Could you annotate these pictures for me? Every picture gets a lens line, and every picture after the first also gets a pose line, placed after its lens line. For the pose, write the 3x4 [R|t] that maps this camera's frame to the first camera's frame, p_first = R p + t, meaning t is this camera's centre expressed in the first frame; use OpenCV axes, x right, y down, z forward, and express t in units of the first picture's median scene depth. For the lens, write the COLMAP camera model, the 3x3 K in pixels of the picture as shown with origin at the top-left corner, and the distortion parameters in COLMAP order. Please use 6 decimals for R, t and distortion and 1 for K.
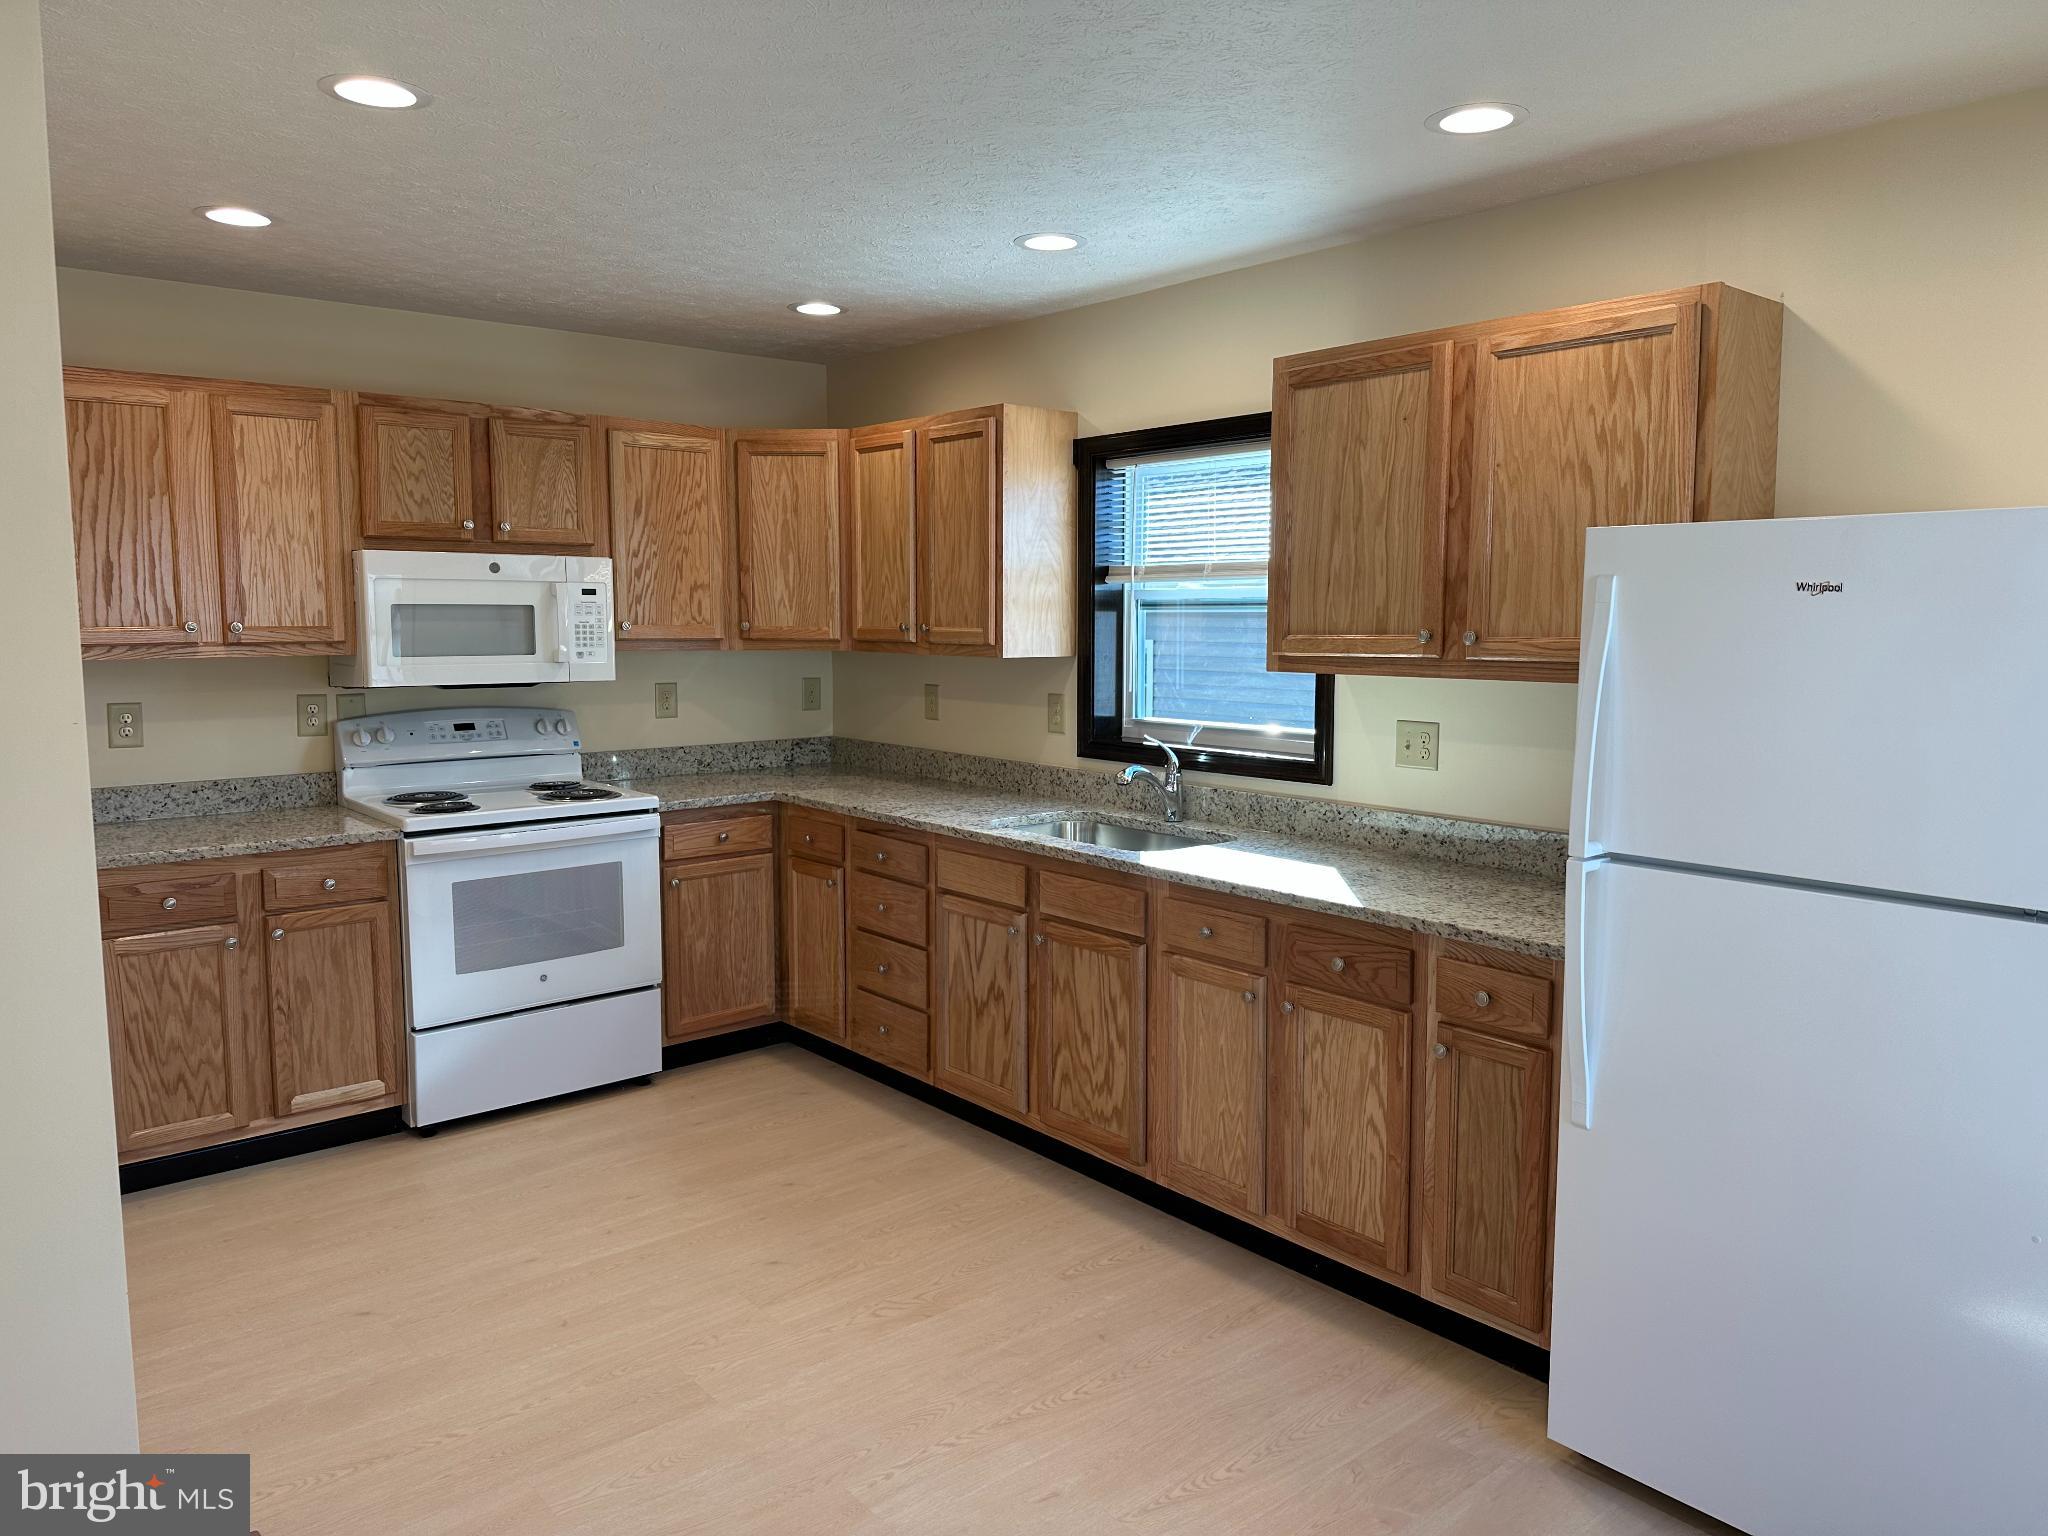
lens RADIAL K [[1454.5, 0, 1020.6], [0, 1454.5, 757.2], [0, 0, 1]] dist [0.192526, -0.409226]
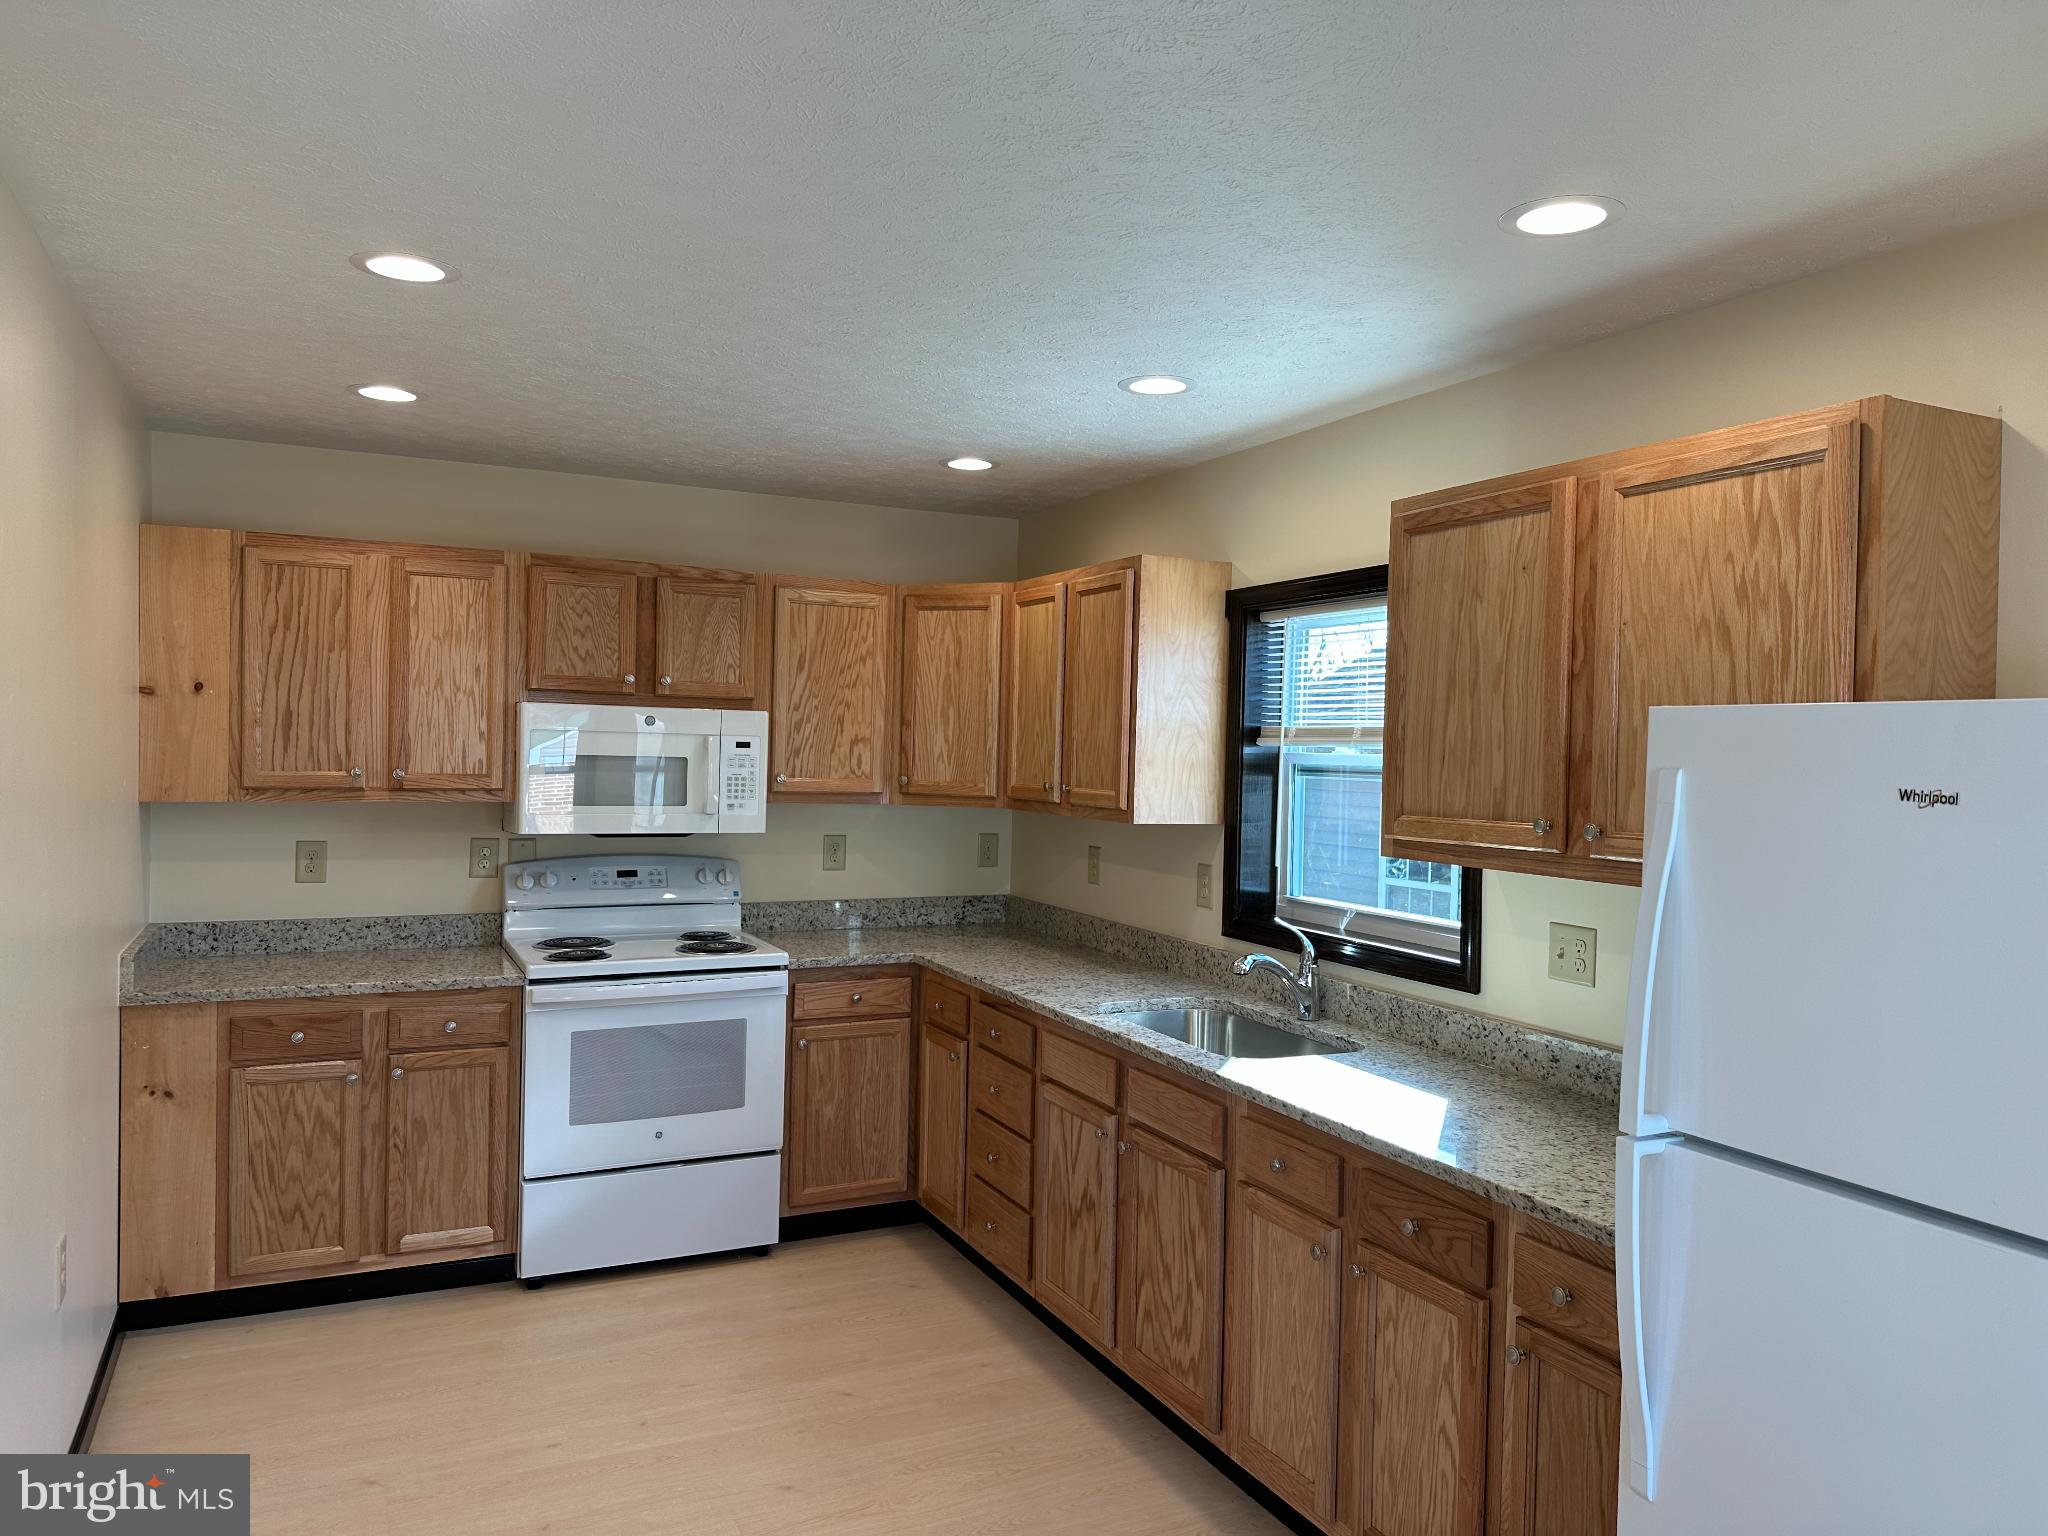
lens RADIAL K [[1439.4, 0, 1024.0], [0, 1439.4, 768.0], [0, 0, 1]] dist [0.175050, -0.351309]
pose [[0.964720, 0.025545, -0.262036, 0.170637], [-0.048519, 0.995485, -0.081583, -0.027638], [0.258768, 0.091419, 0.961604, 0.111324]]
